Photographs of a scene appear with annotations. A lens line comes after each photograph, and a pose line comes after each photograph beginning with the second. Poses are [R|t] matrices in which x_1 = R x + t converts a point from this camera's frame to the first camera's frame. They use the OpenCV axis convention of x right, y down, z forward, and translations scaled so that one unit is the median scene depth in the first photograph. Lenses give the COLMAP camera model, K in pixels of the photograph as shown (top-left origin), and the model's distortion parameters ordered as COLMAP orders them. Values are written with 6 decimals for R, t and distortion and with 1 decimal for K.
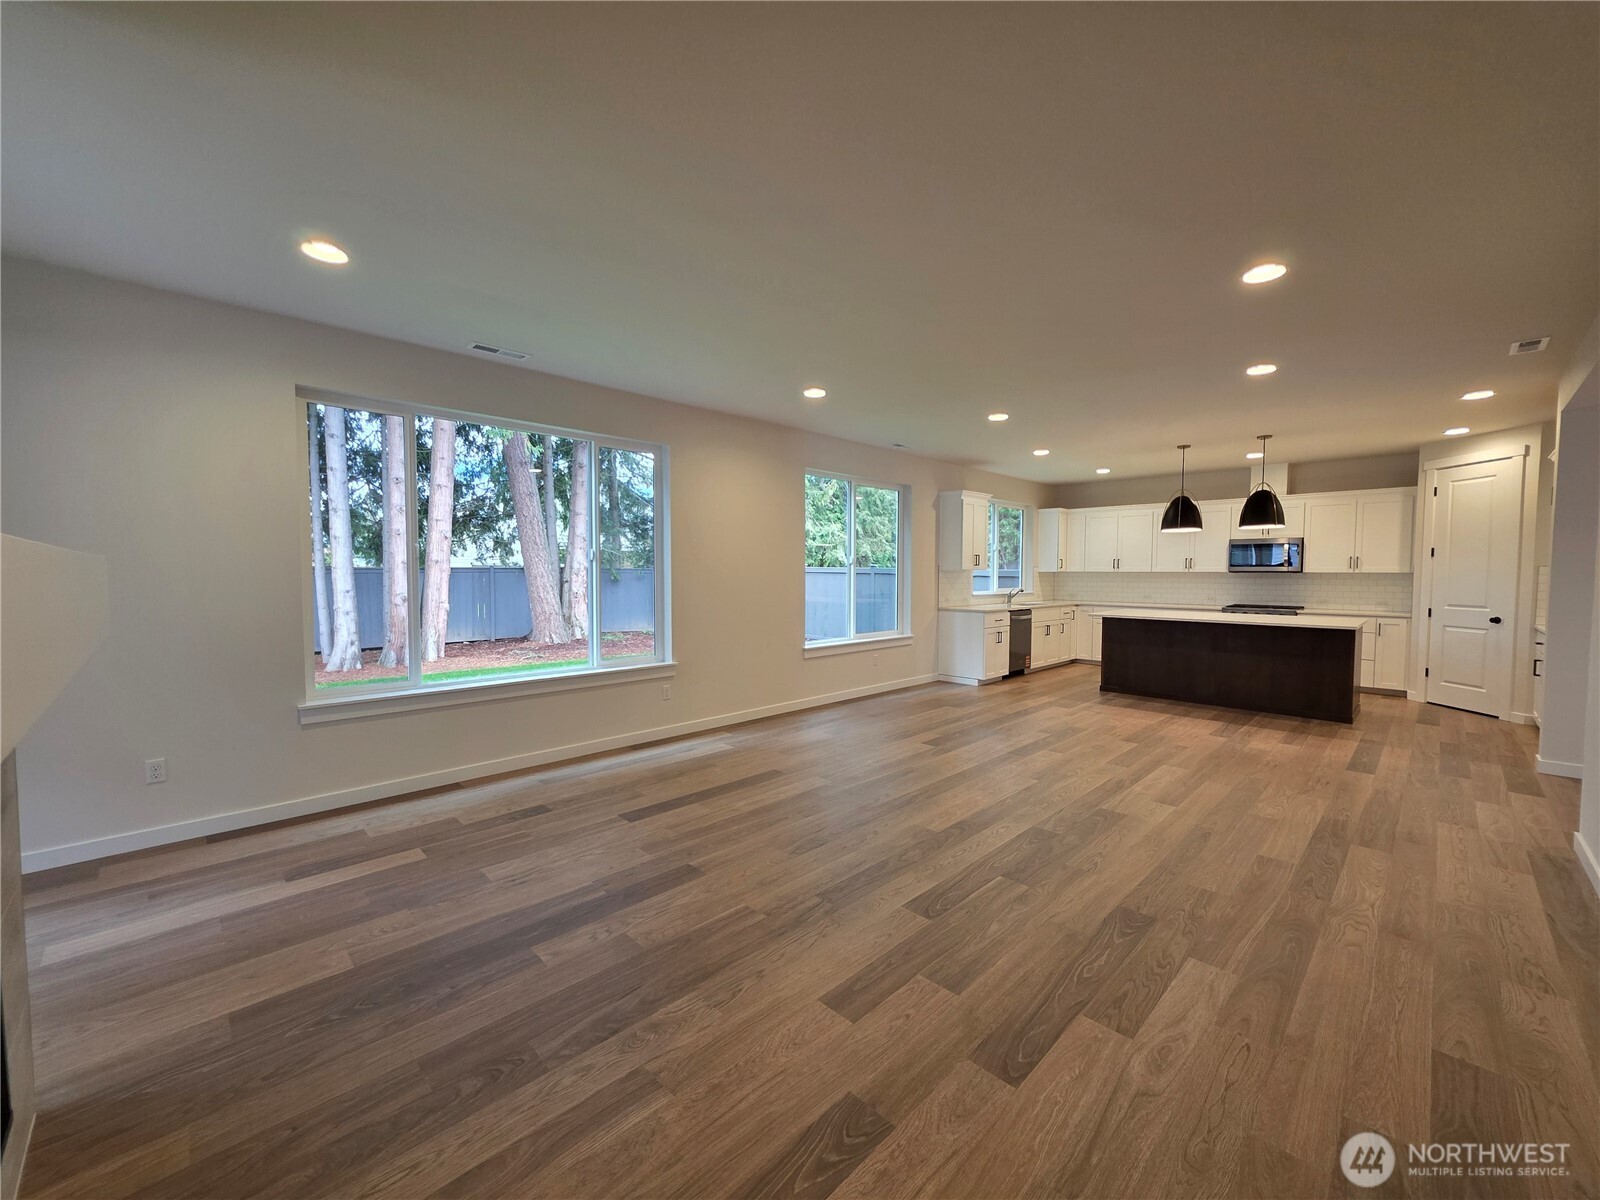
lens RADIAL K [[640.9, 0, 801.5], [0, 640.9, 594.4], [0, 0, 1]] dist [0.002541, -0.001032]
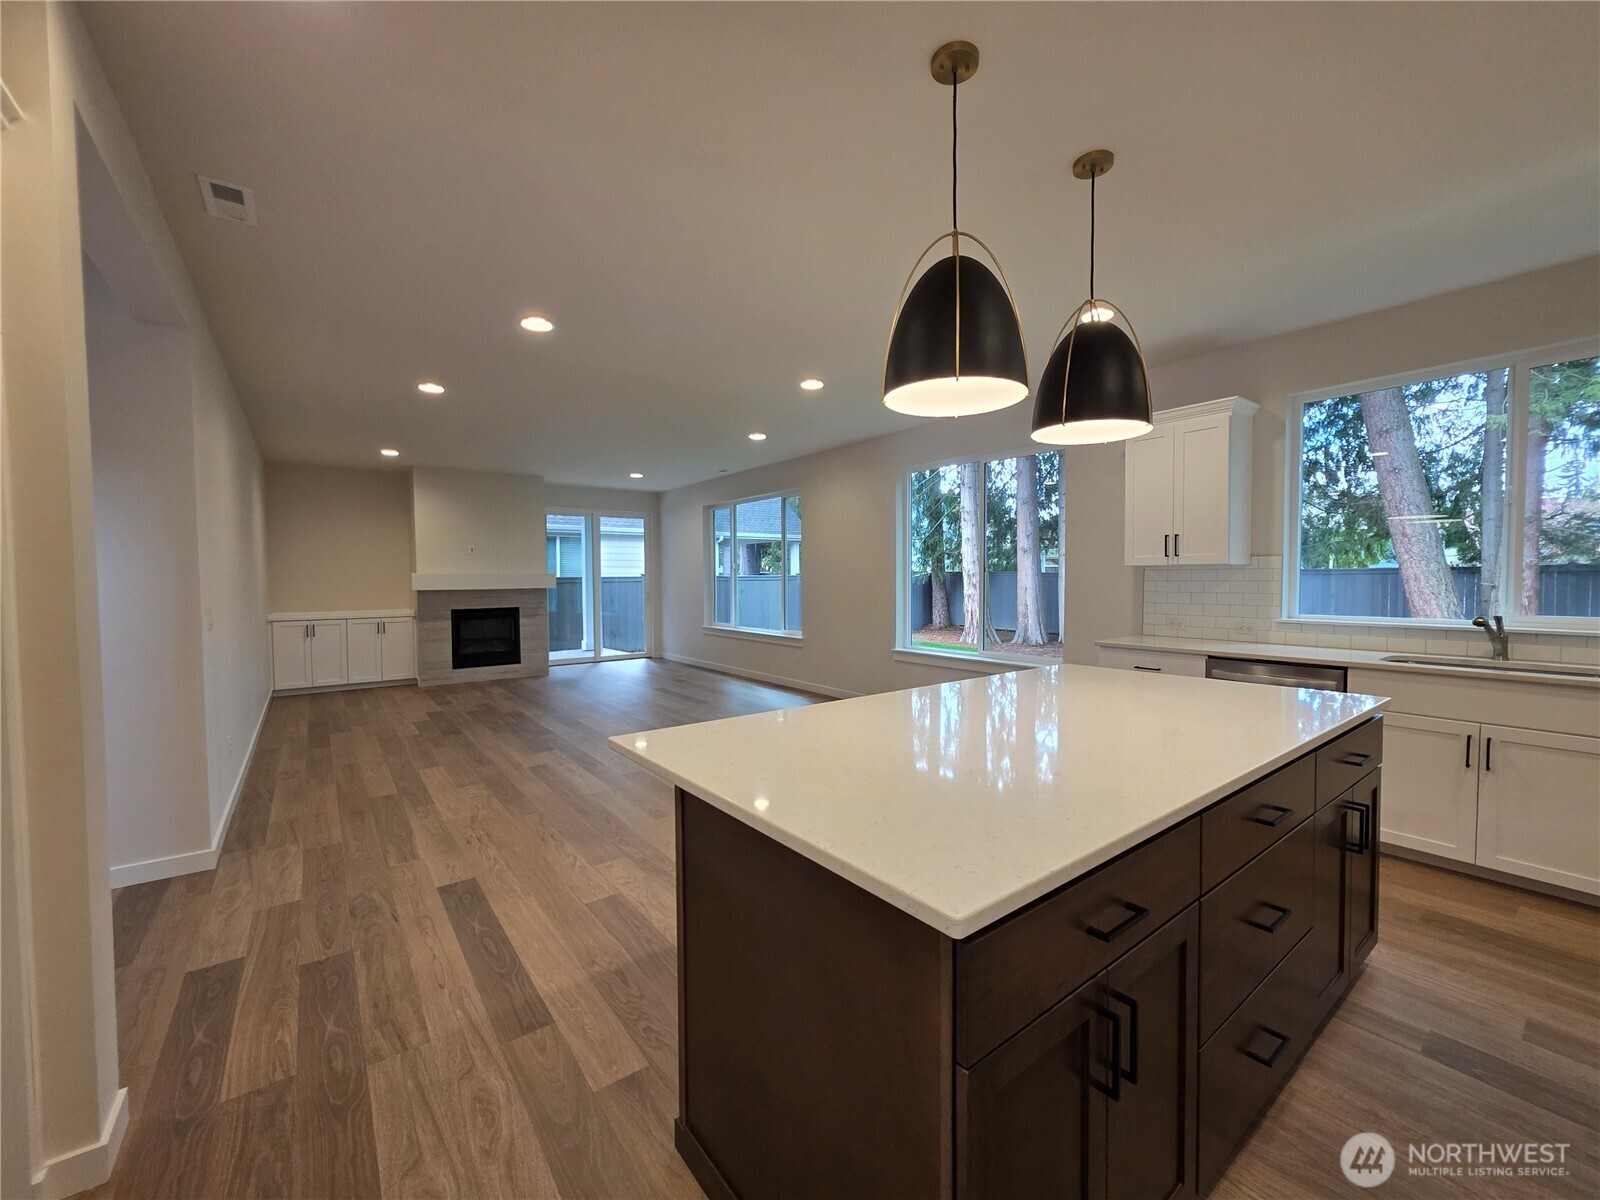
lens RADIAL K [[640.9, 0, 803.7], [0, 640.9, 597.1], [0, 0, 1]] dist [0.002541, -0.001032]
pose [[-0.129897, 0.030255, -0.991066, 1.514716], [-0.030128, 0.998952, 0.034445, -0.041870], [0.991070, 0.034333, -0.128850, 1.478071]]
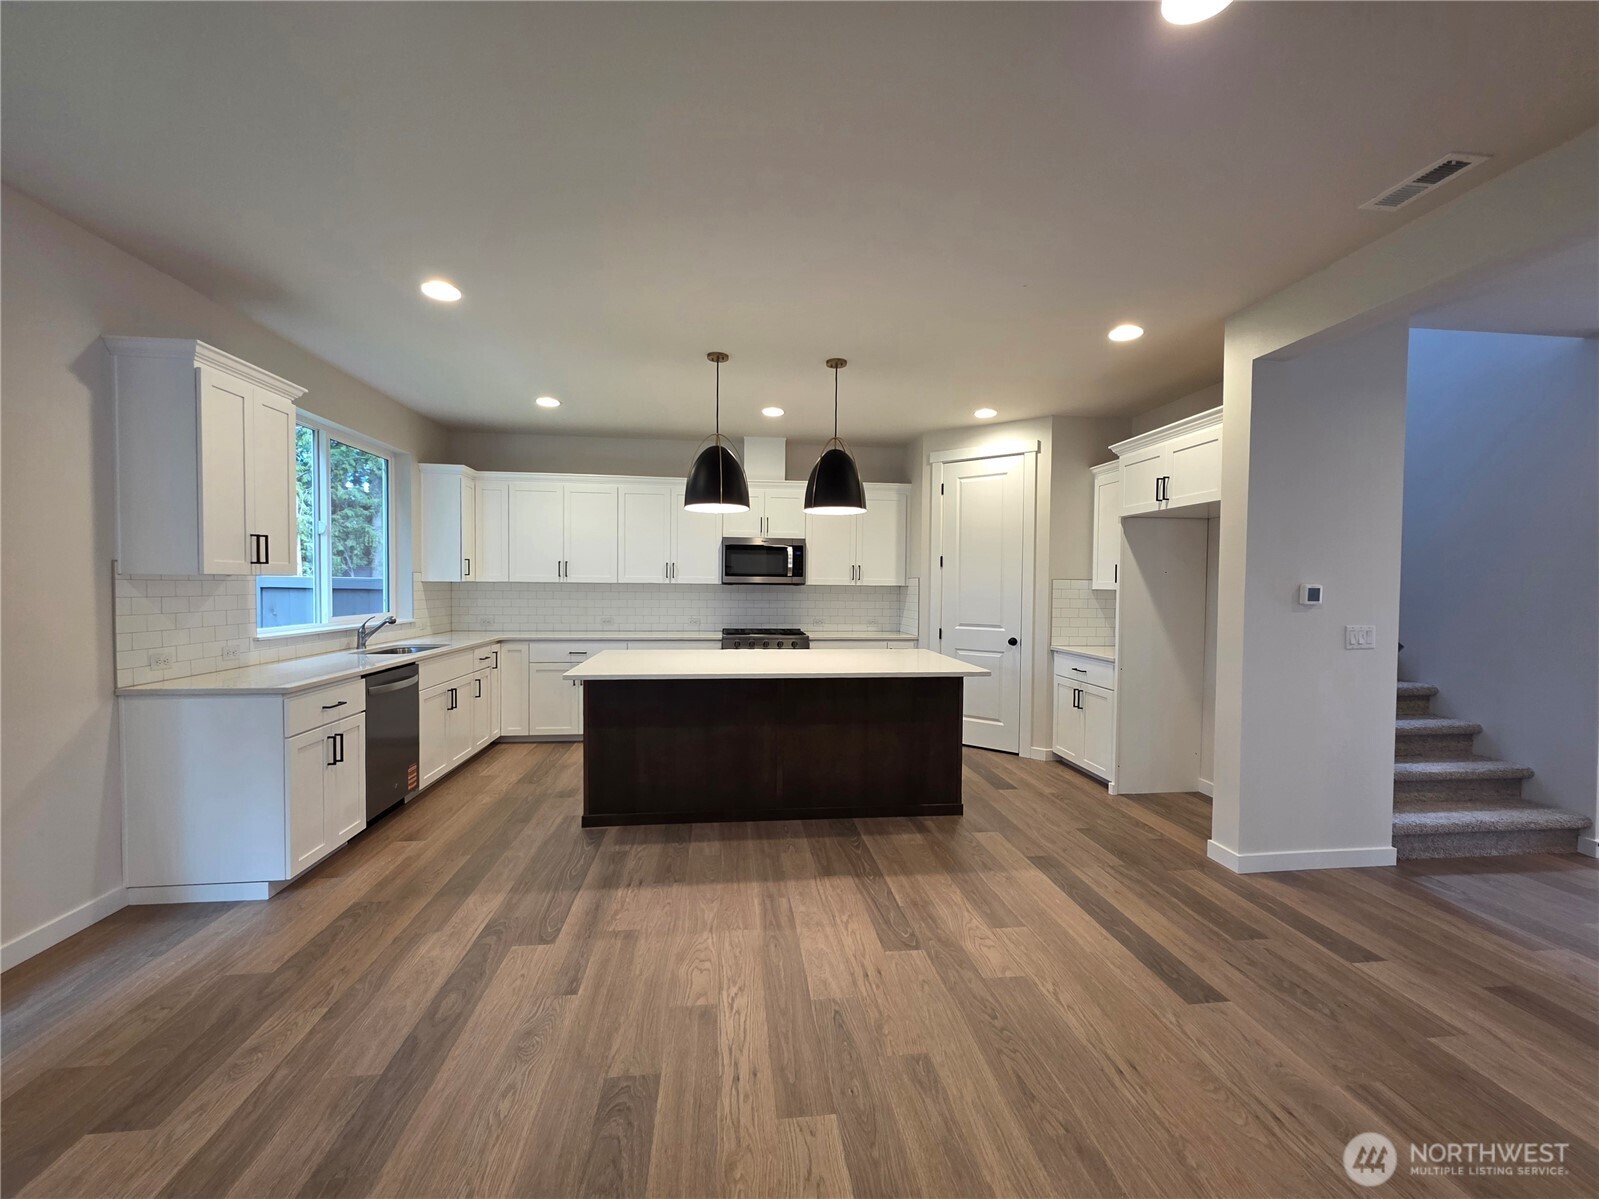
lens RADIAL K [[640.5, 0, 804.9], [0, 640.5, 611.2], [0, 0, 1]] dist [0.002541, -0.001032]
pose [[0.611820, -0.029639, 0.790442, 0.326922], [0.021305, 0.999553, 0.020990, -0.035029], [-0.790710, 0.003998, 0.612177, 0.986936]]
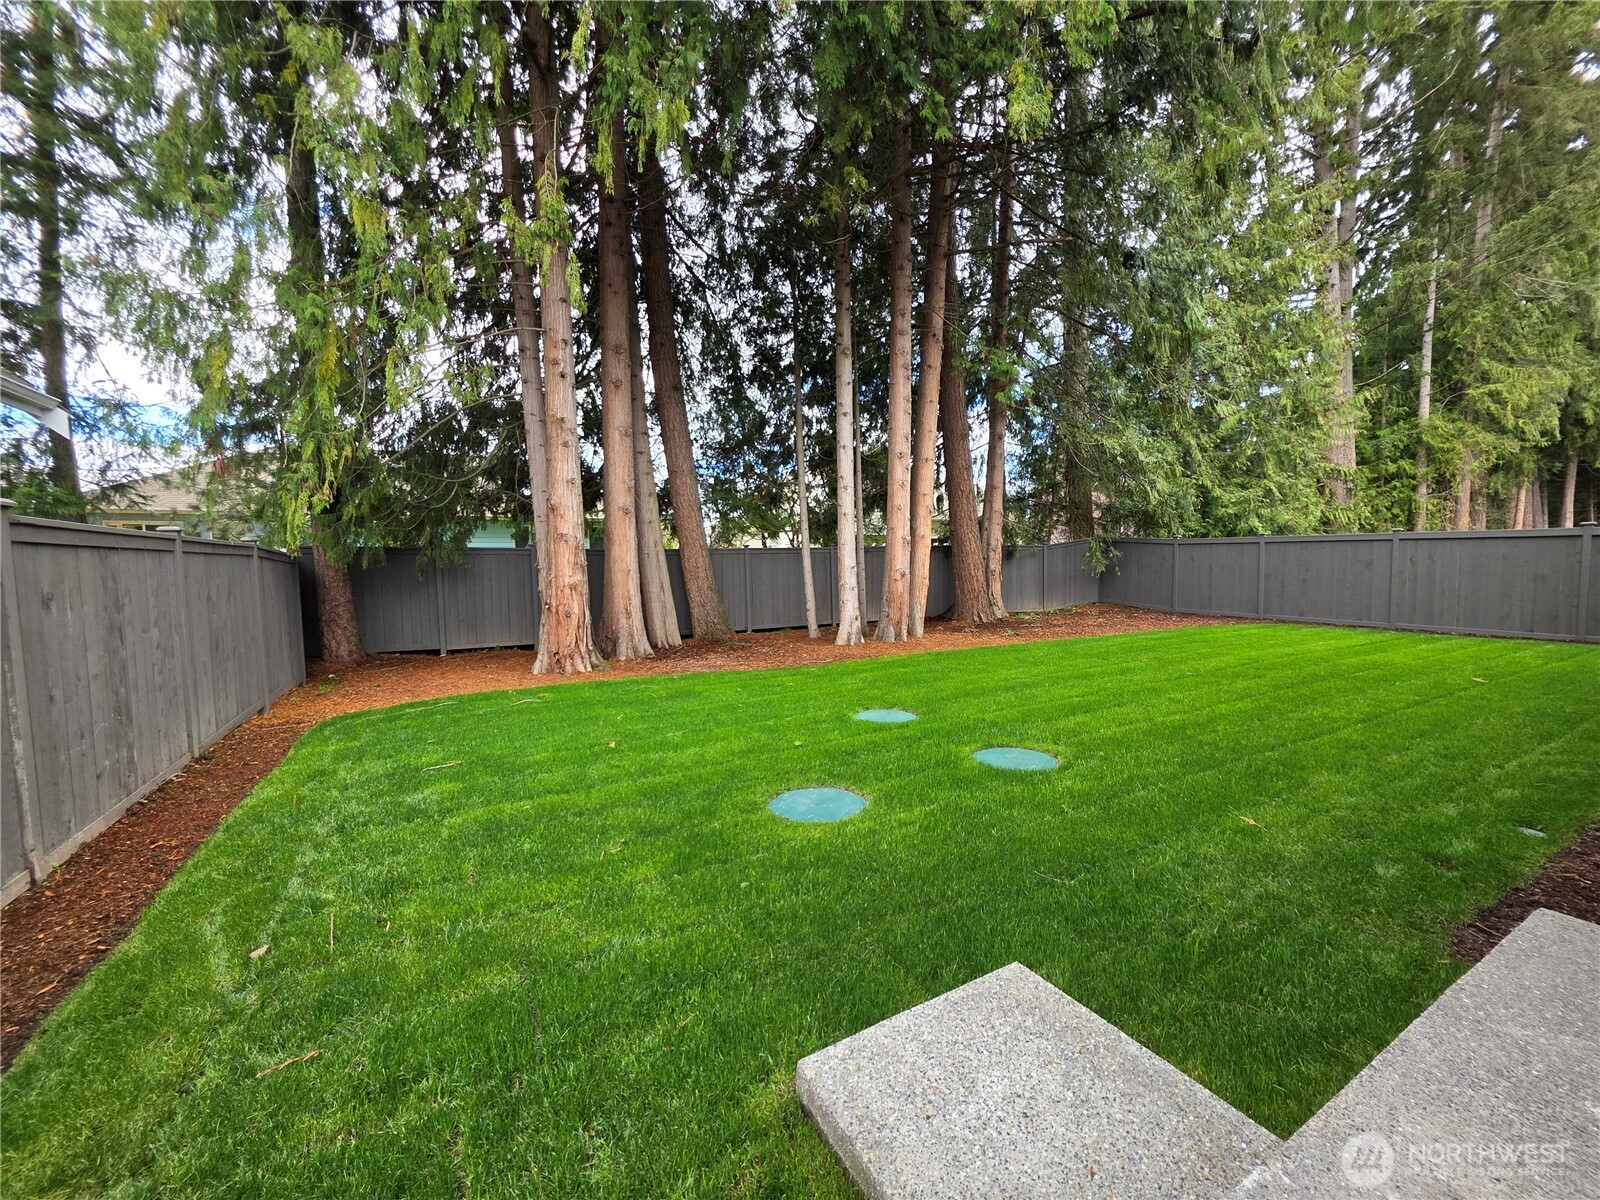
lens RADIAL K [[640.9, 0, 802.9], [0, 640.9, 599.4], [0, 0, 1]] dist [0.002541, -0.001032]
pose [[0.964262, -0.003311, -0.264930, -1.494084], [0.009706, 0.999692, 0.022835, 0.064404], [0.264773, -0.024591, 0.963997, -0.024065]]
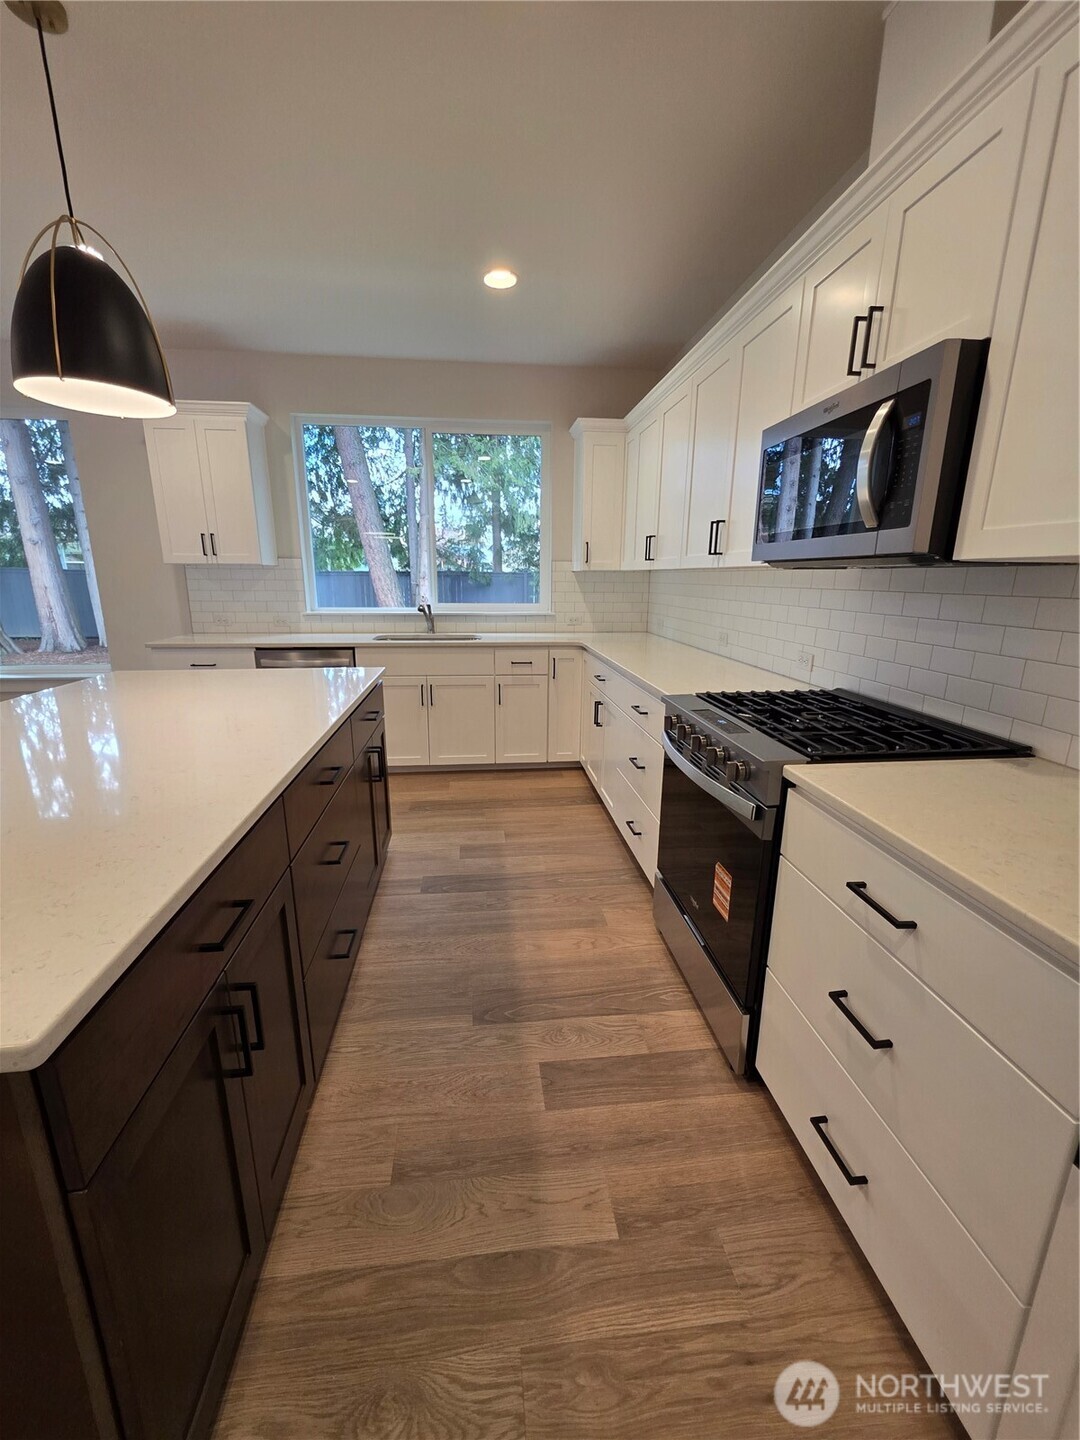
lens RADIAL K [[576.8, 0, 536.1], [0, 576.8, 724.7], [0, 0, 1]] dist [0.002541, -0.001032]
pose [[0.780019, 0.158919, -0.605239, 1.475134], [-0.027862, 0.975075, 0.220118, -0.040993], [0.625135, -0.154833, 0.765005, 1.485362]]
